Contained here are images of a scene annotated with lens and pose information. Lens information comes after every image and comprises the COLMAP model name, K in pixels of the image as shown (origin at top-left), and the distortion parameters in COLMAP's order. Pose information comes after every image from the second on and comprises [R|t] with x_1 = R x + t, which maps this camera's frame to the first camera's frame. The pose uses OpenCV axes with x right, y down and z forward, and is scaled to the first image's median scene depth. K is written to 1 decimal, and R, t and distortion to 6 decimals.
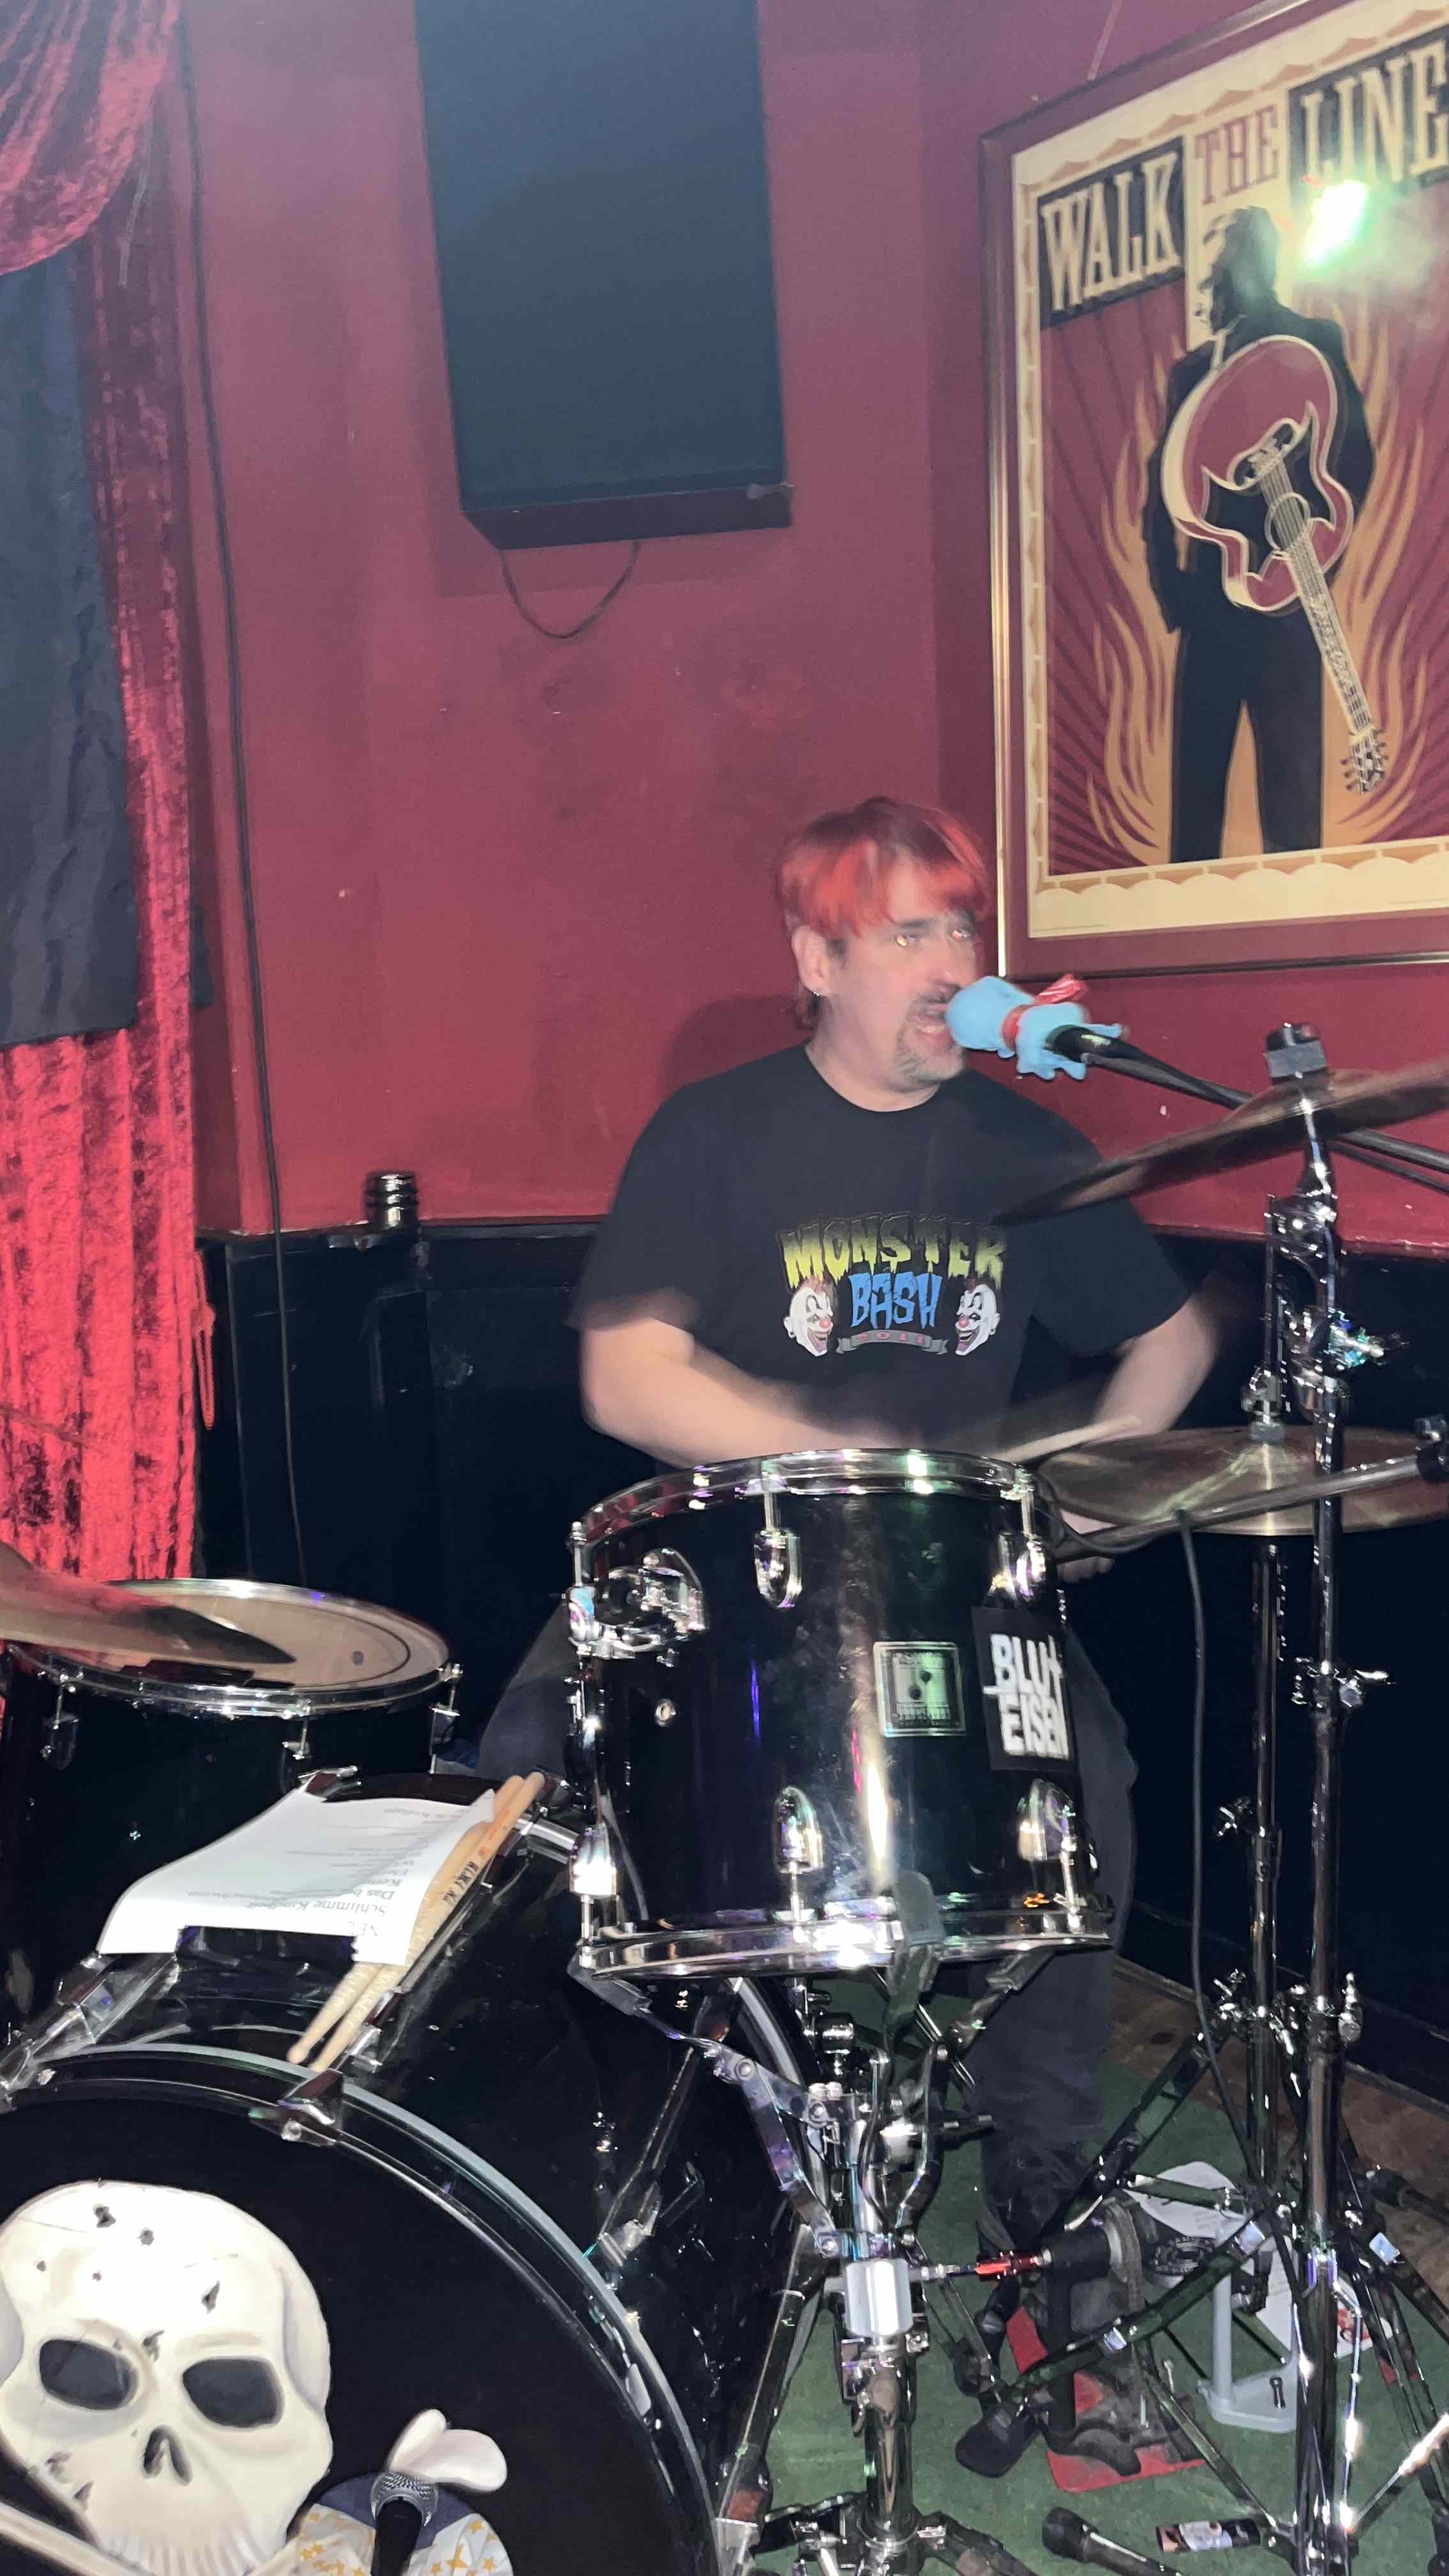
lens RADIAL K [[1950.0, 0, 740.7], [0, 1950.0, 1273.8], [0, 0, 1]] dist [0.061277, -0.074878]
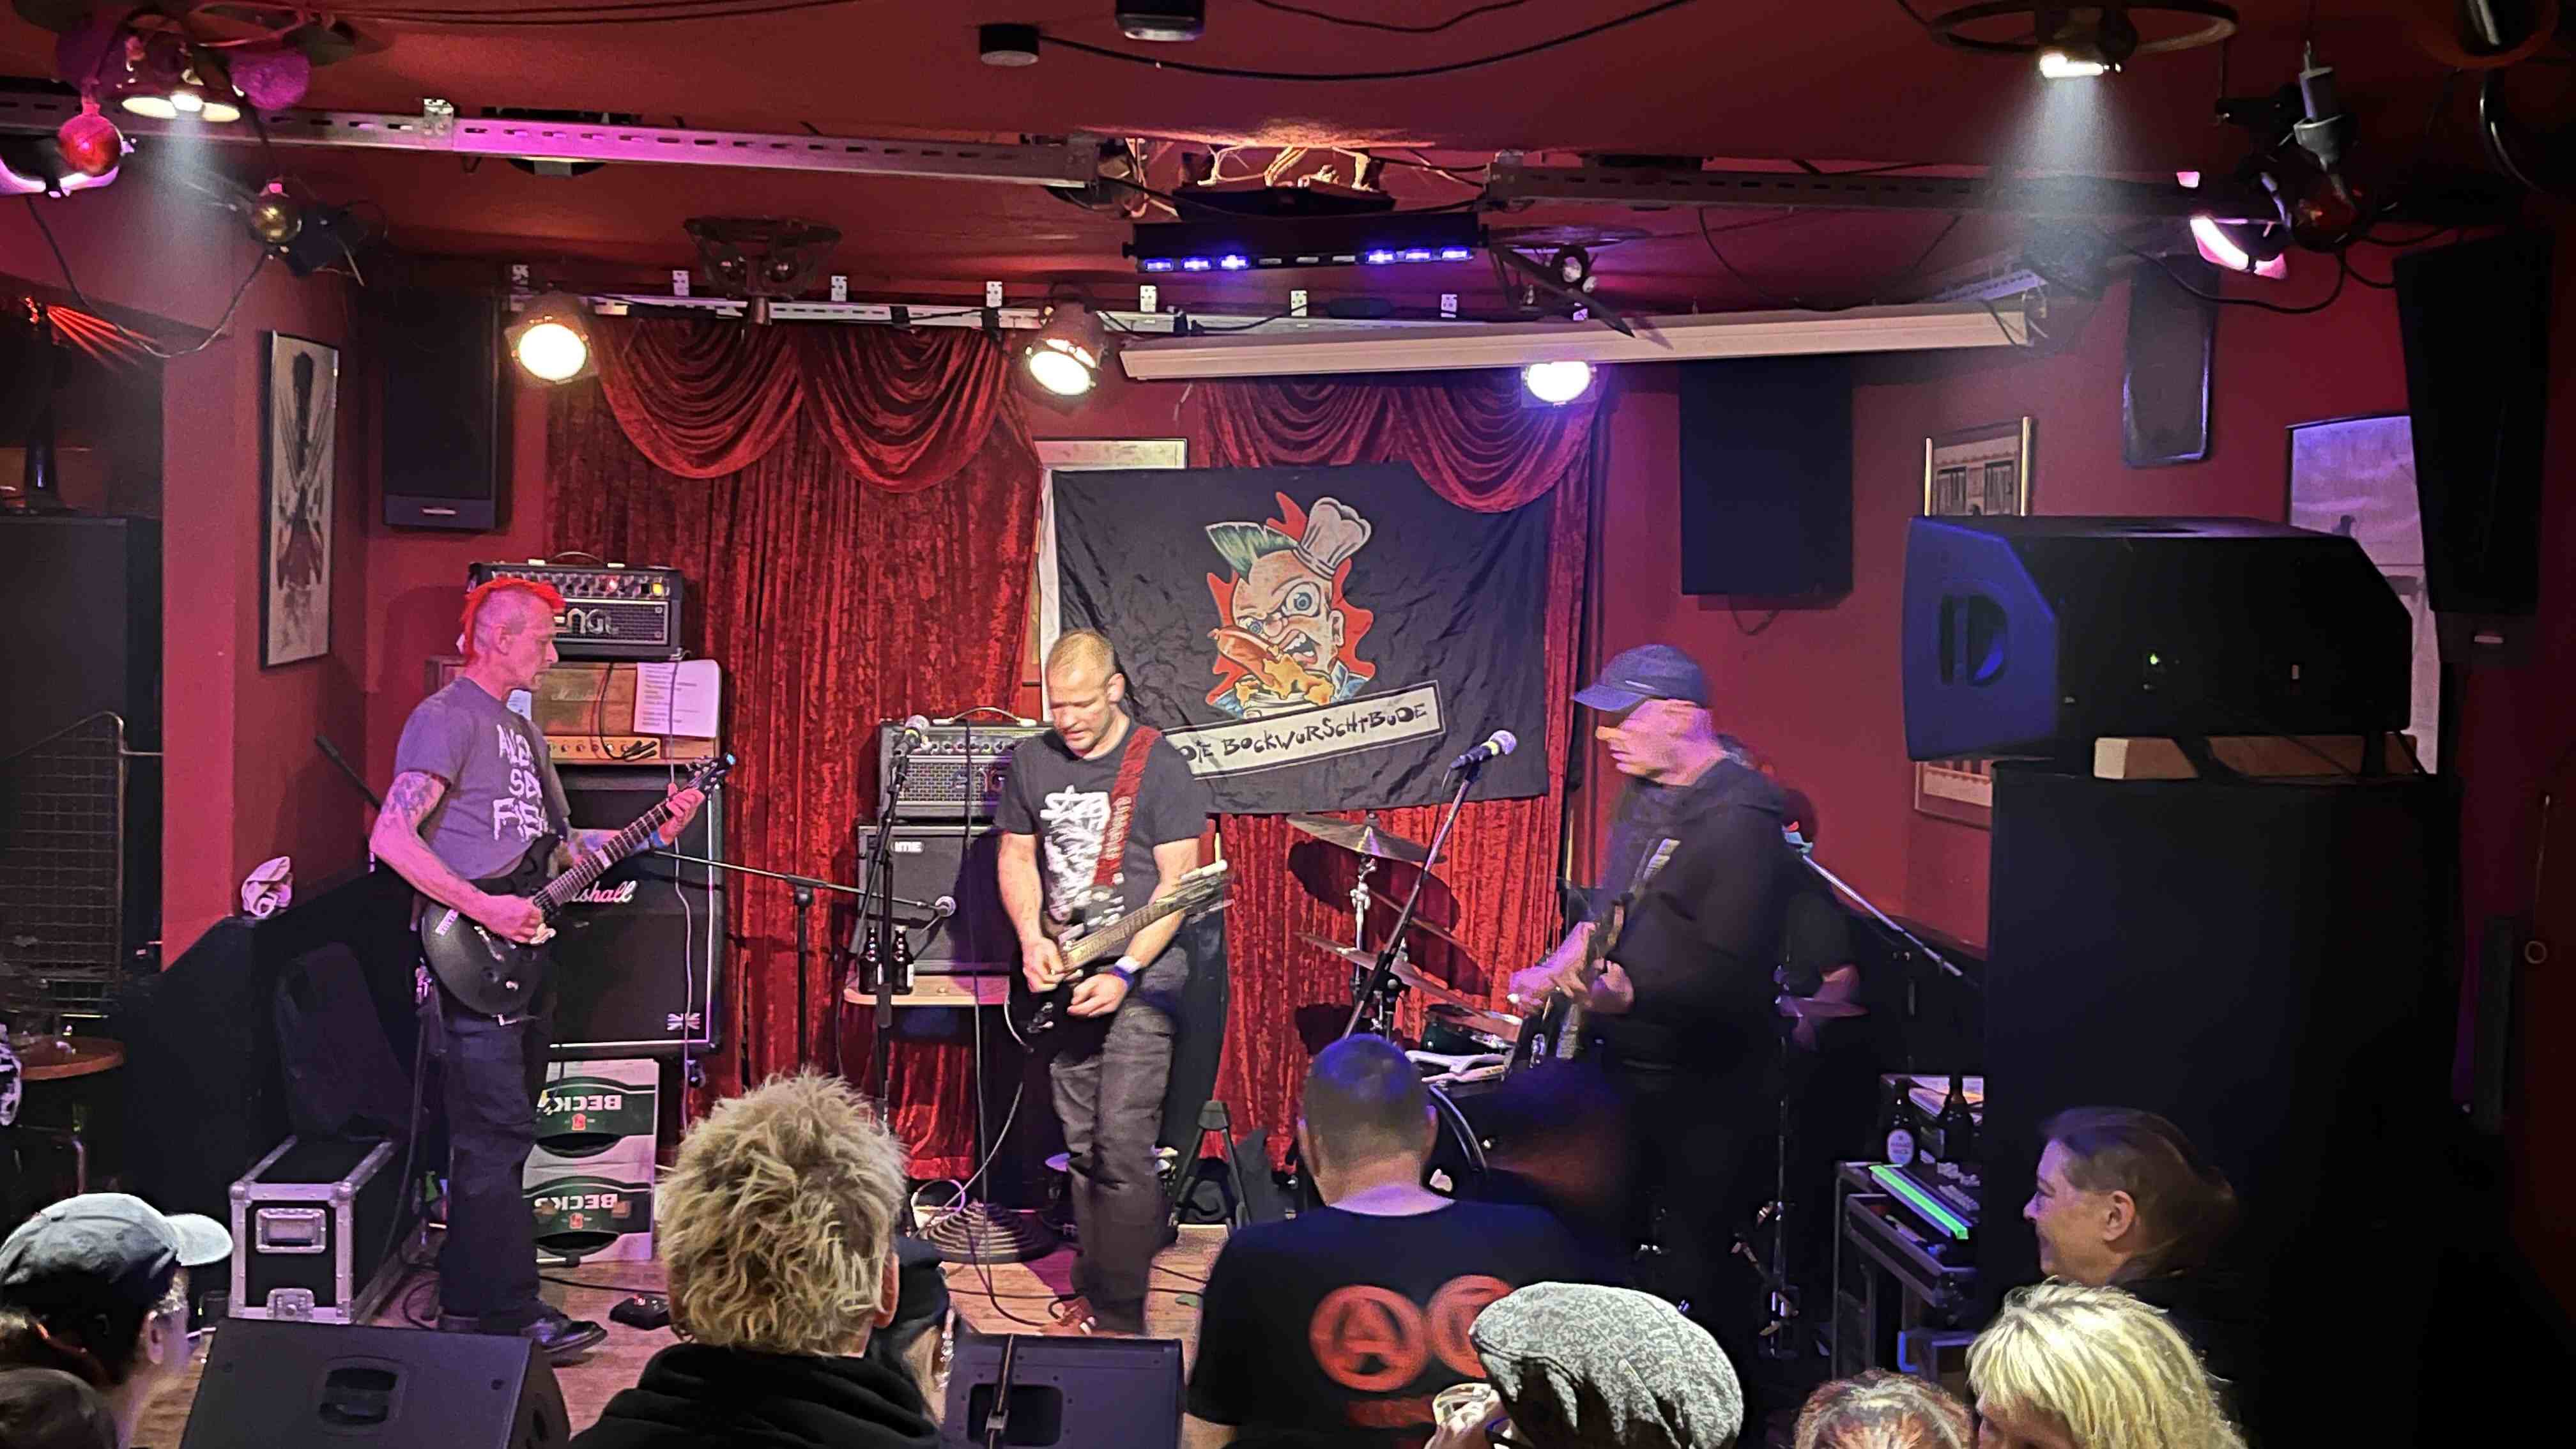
lens RADIAL K [[2738.7, 0, 1243.8], [0, 2738.7, 703.1], [0, 0, 1]] dist [0.046036, 0.000000]
pose [[0.807322, 0.080051, -0.584656, 1.439288], [-0.137099, 0.989091, -0.053887, -0.007611], [0.573964, 0.123660, 0.809490, -2.057211]]
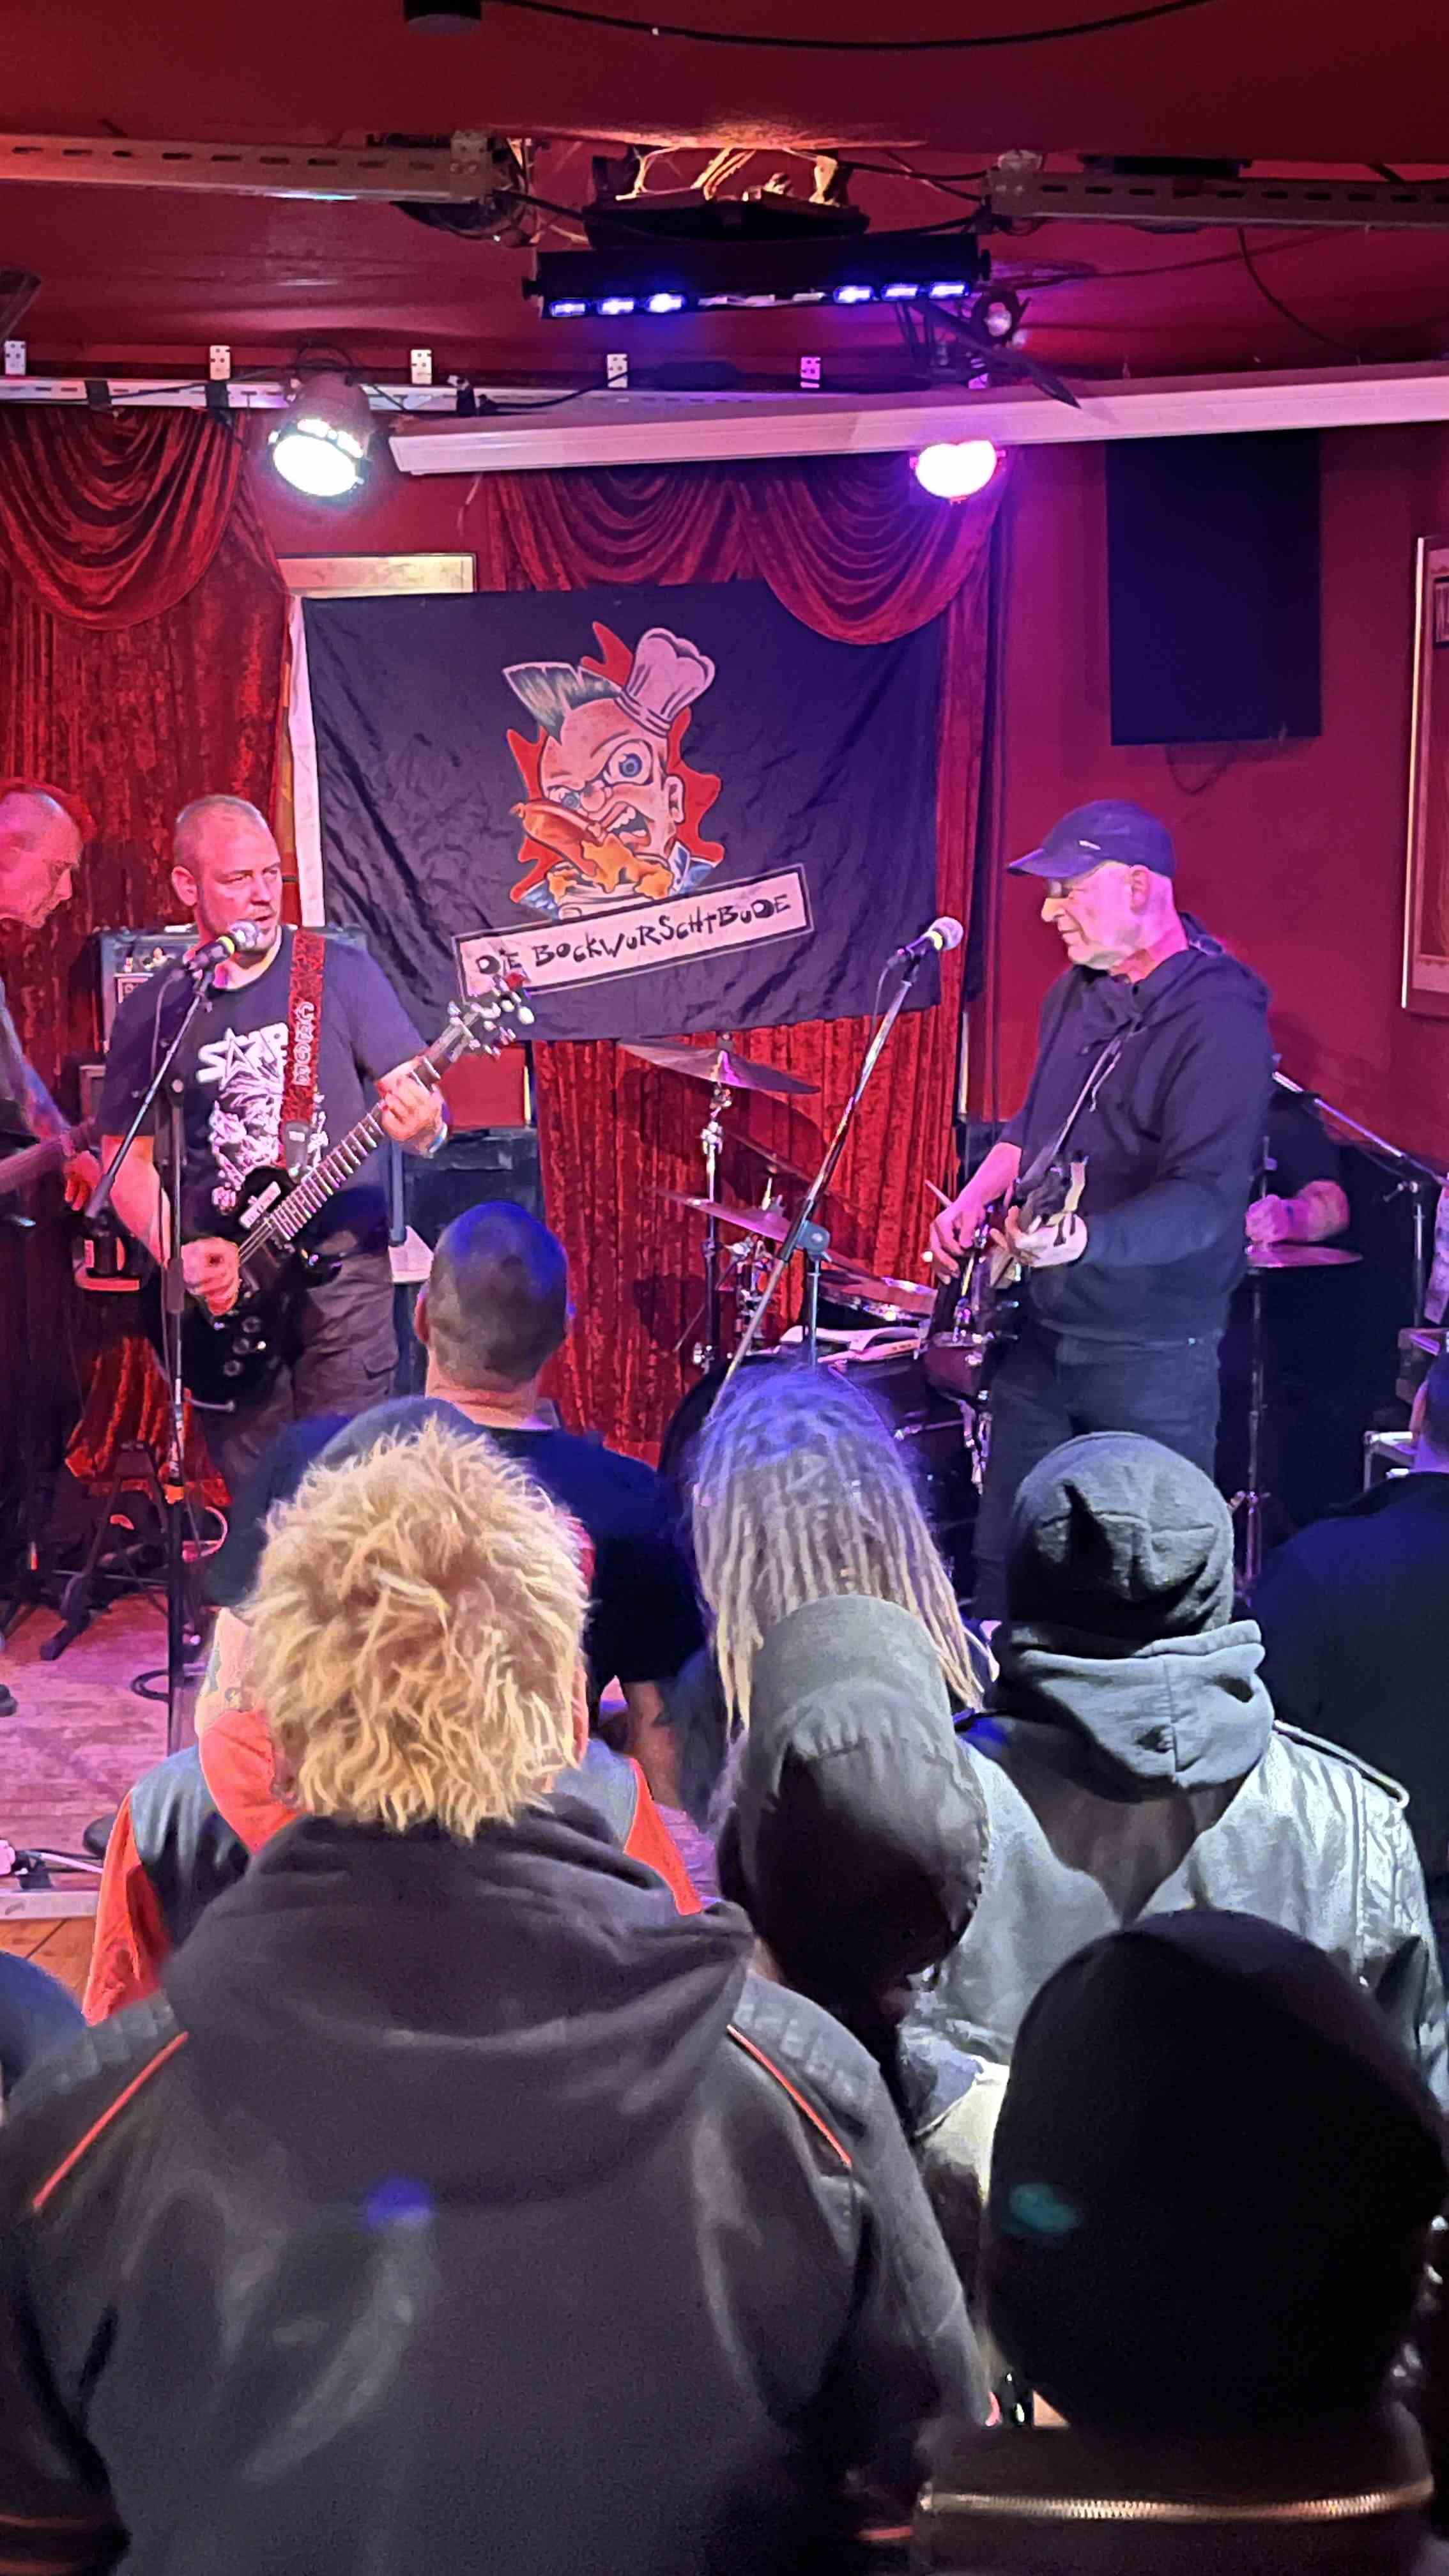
lens RADIAL K [[3482.5, 0, 687.6], [0, 3482.5, 1340.9], [0, 0, 1]] dist [0.065249, 0.000000]
pose [[0.852143, 0.124187, -0.508360, 1.336225], [-0.110400, 0.992232, 0.057333, 0.030339], [0.511531, 0.007267, 0.859234, -2.161286]]
